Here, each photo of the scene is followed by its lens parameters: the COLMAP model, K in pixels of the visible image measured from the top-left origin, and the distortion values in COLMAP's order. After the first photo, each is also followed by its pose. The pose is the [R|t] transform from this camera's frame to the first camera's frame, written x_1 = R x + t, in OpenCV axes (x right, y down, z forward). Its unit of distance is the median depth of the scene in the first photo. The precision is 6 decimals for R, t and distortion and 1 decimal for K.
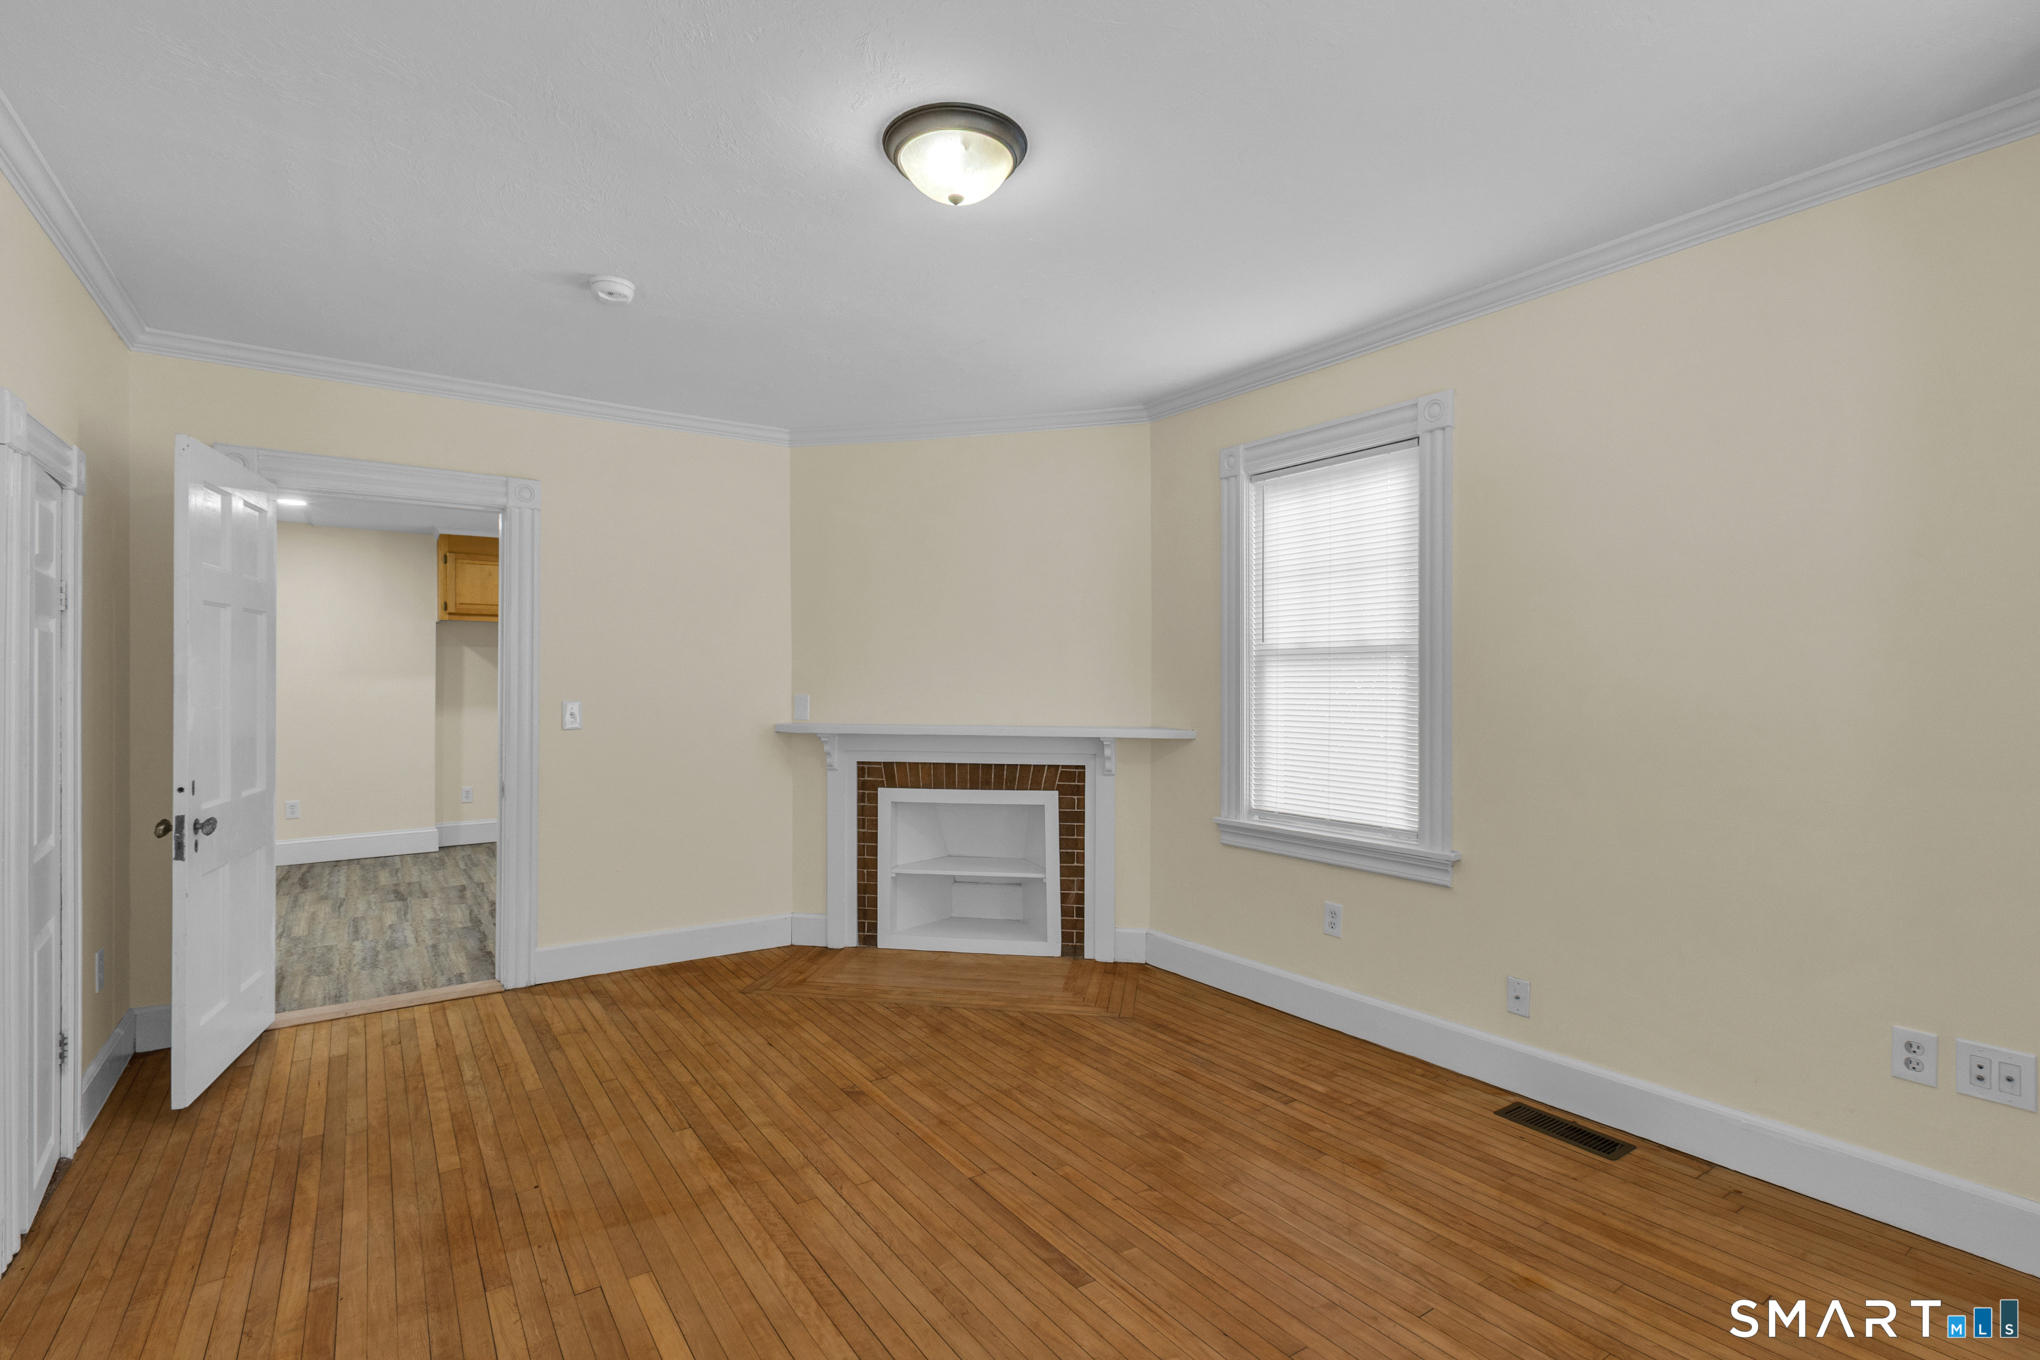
lens RADIAL K [[919.9, 0, 1022.1], [0, 919.9, 696.4], [0, 0, 1]] dist [0.001832, -0.001201]
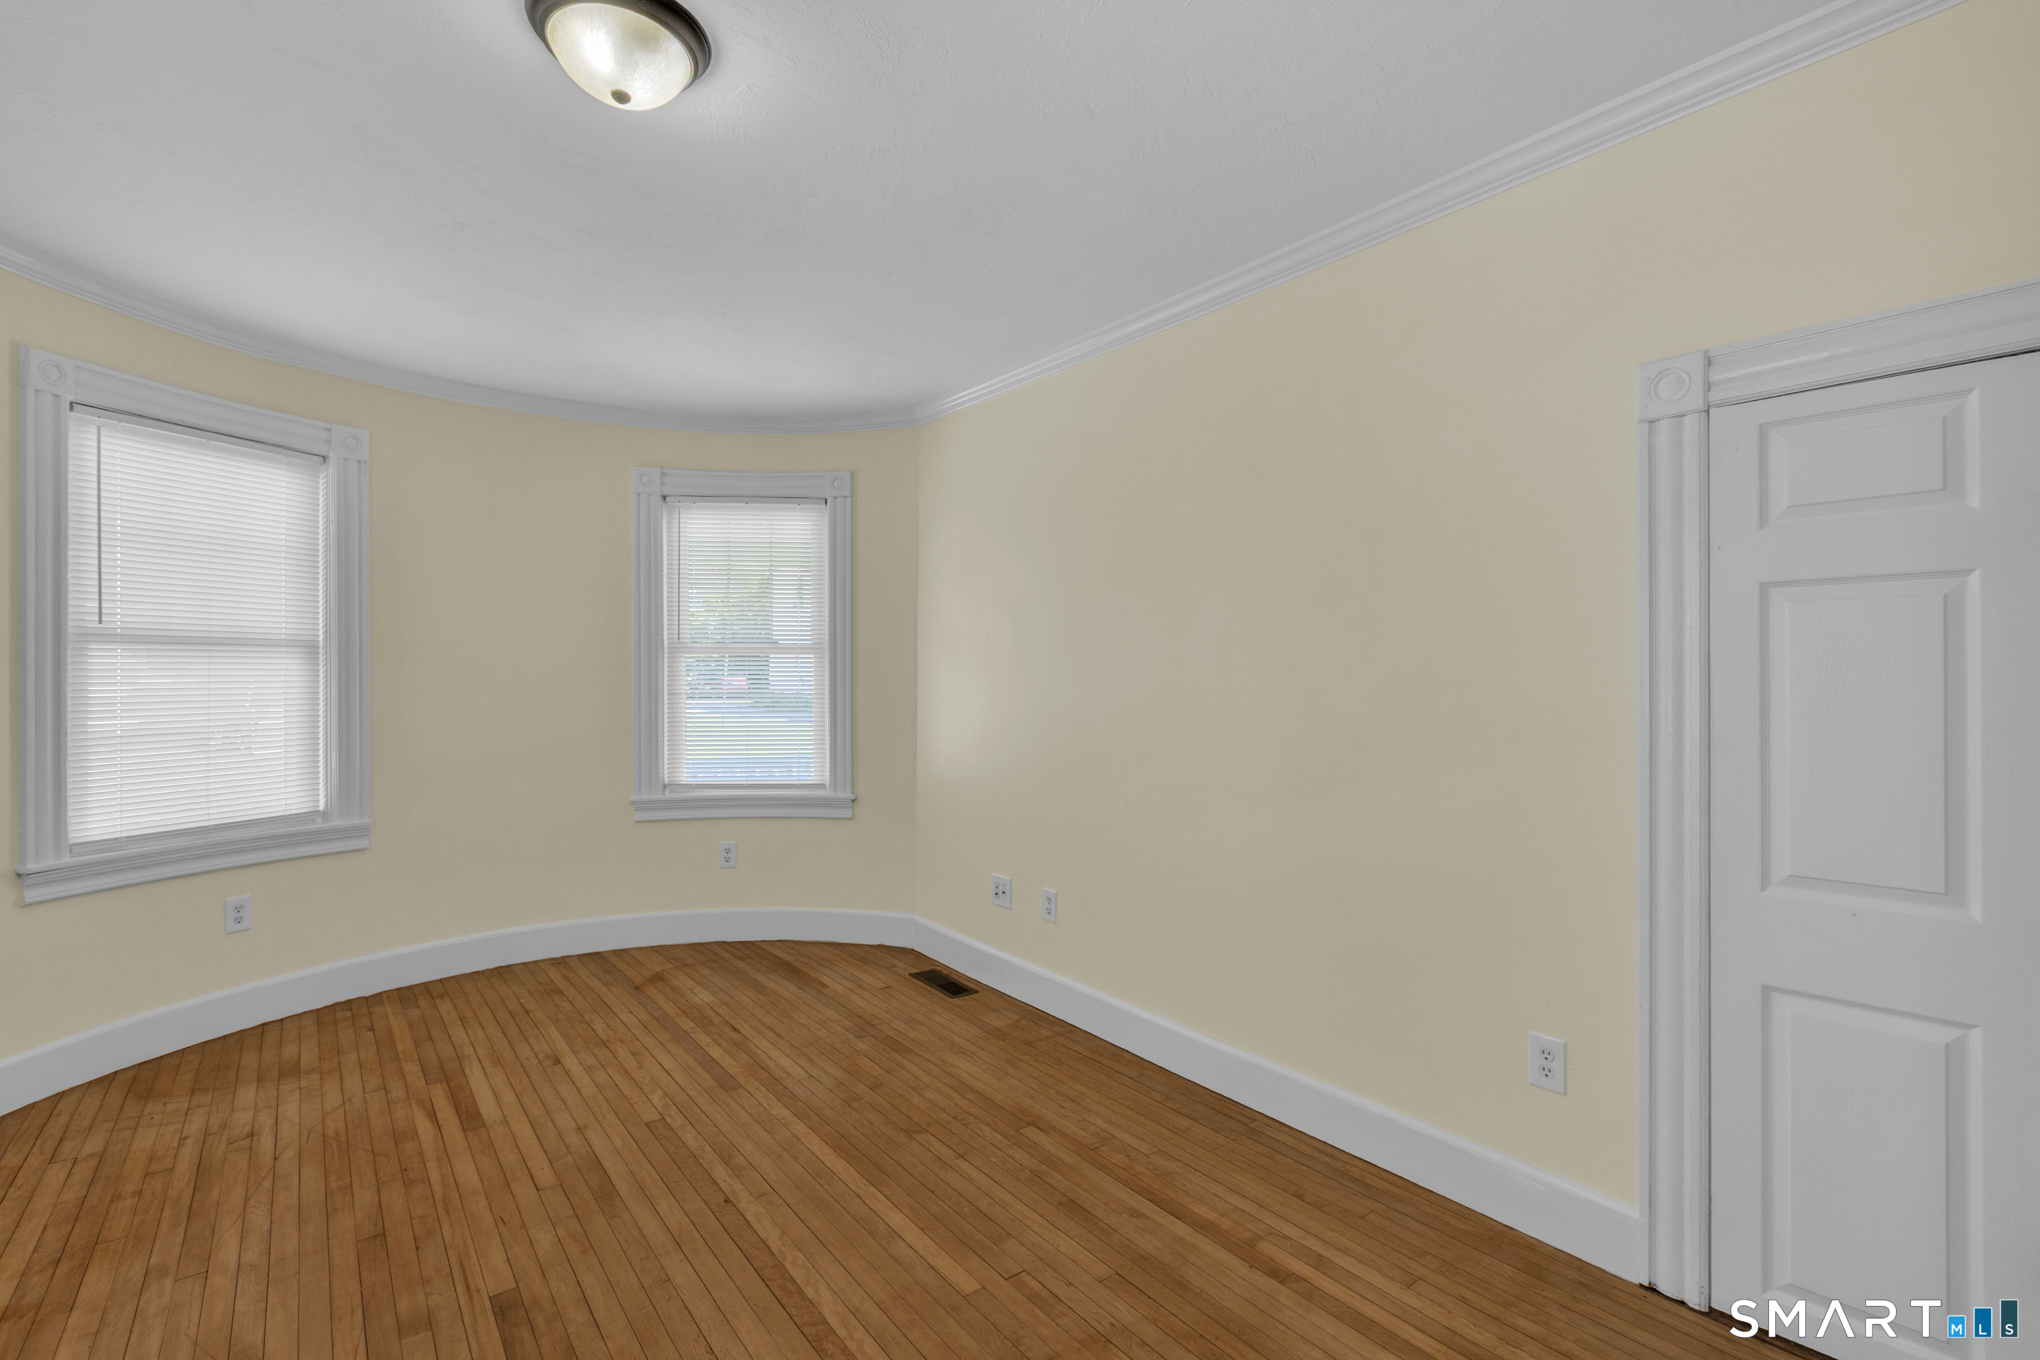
lens RADIAL K [[919.9, 0, 1015.7], [0, 919.9, 682.9], [0, 0, 1]] dist [0.001832, -0.001201]
pose [[-0.999029, -0.002112, -0.044013, -0.392253], [-0.002821, 0.999867, 0.016054, -0.014934], [0.043973, 0.016162, -0.998902, 1.834685]]
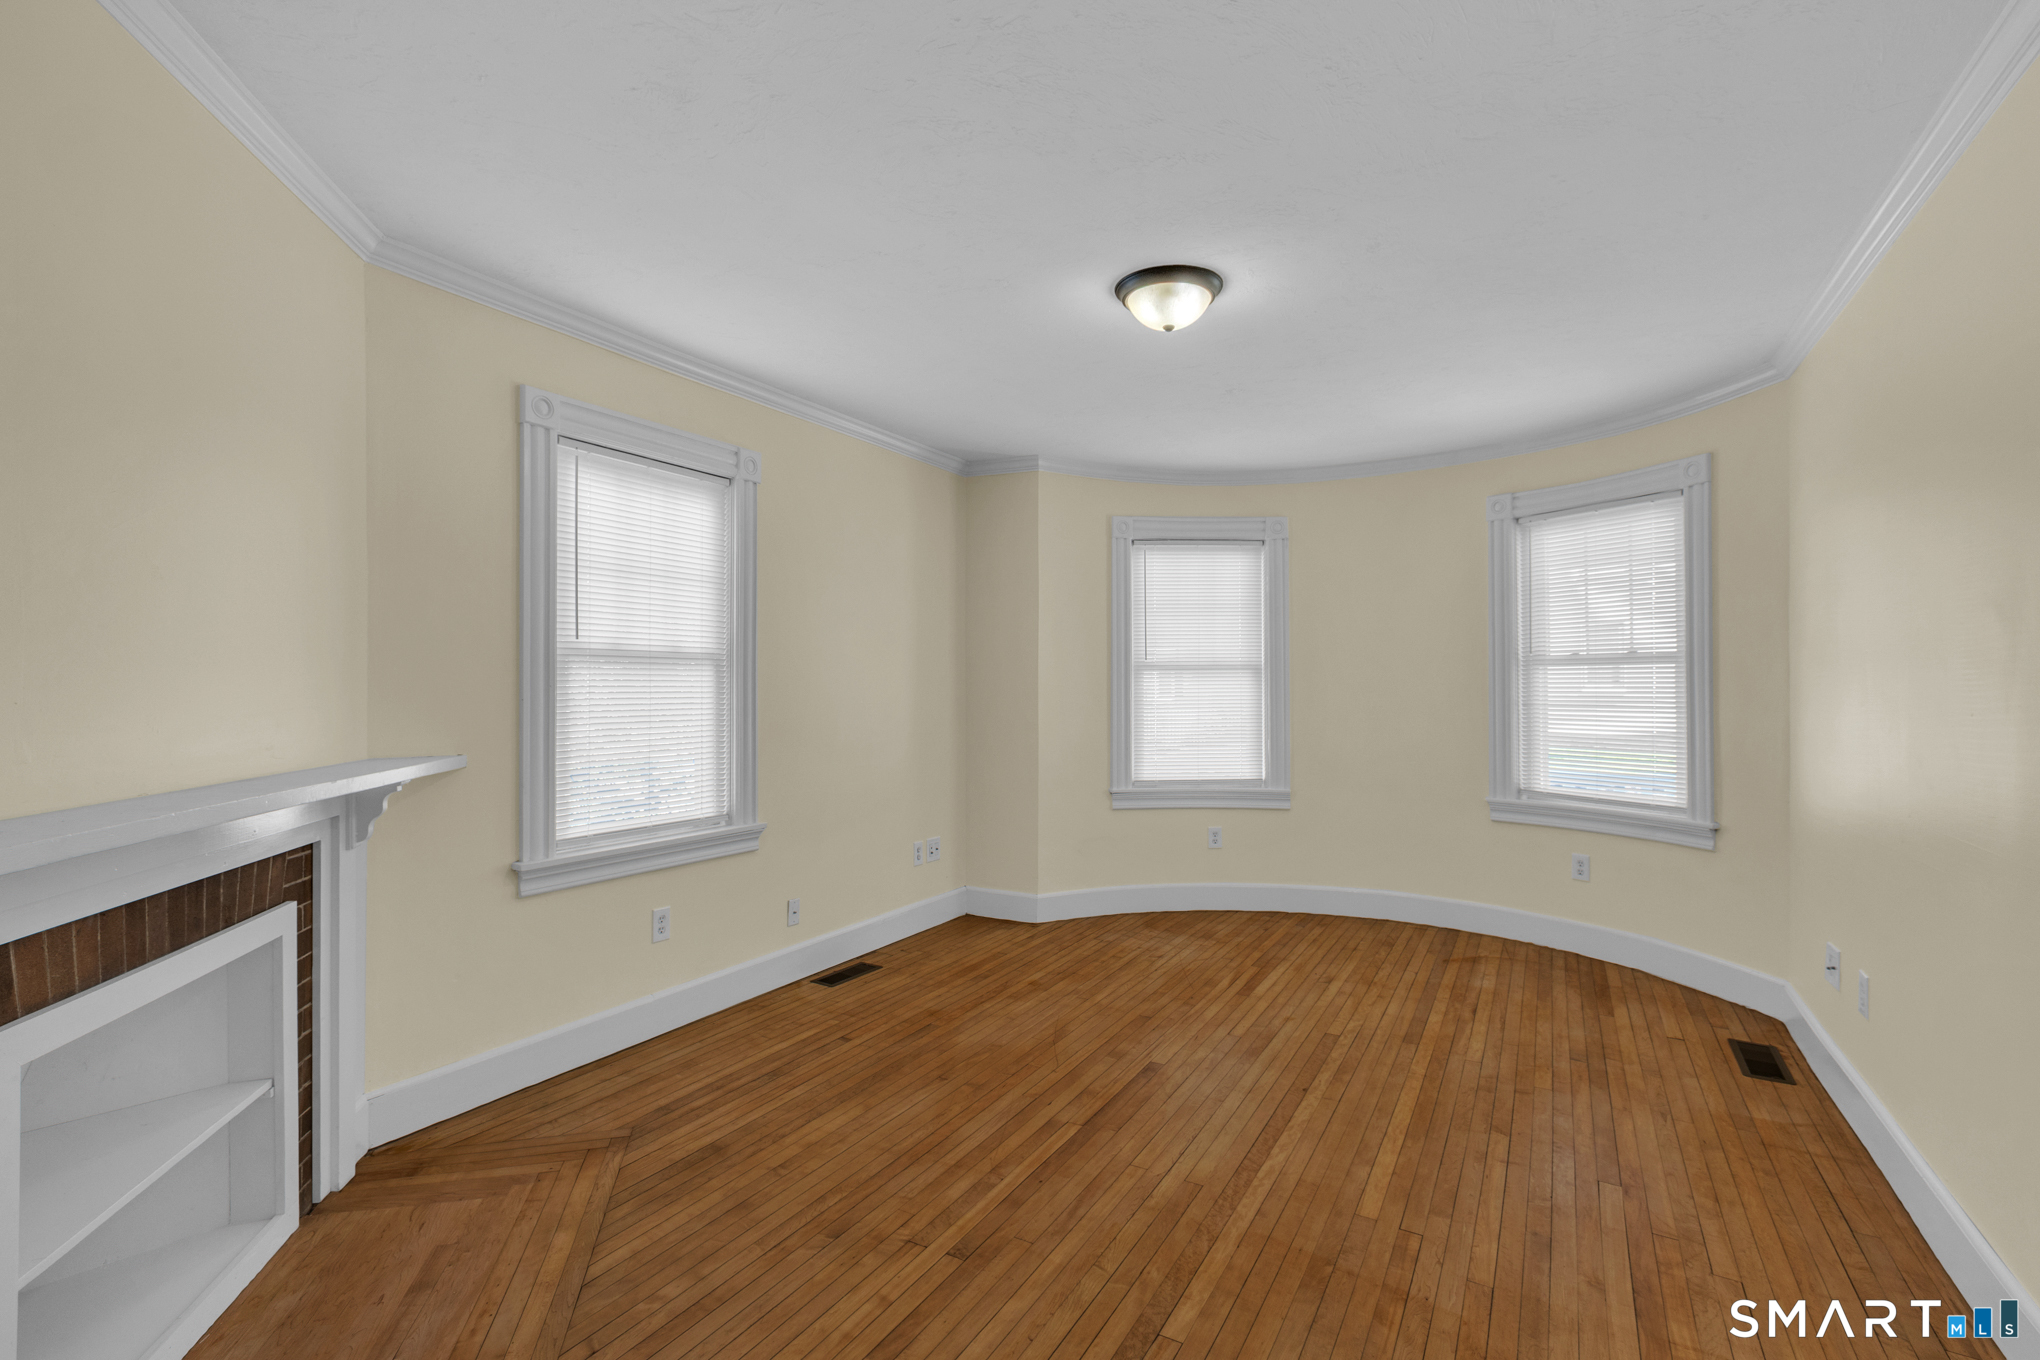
lens RADIAL K [[919.9, 0, 1004.7], [0, 919.9, 677.9], [0, 0, 1]] dist [0.001832, -0.001201]
pose [[-0.399586, 0.008837, 0.916653, -1.199883], [0.013652, 0.999900, -0.003689, -0.025487], [-0.916594, 0.011040, -0.399667, 1.739509]]
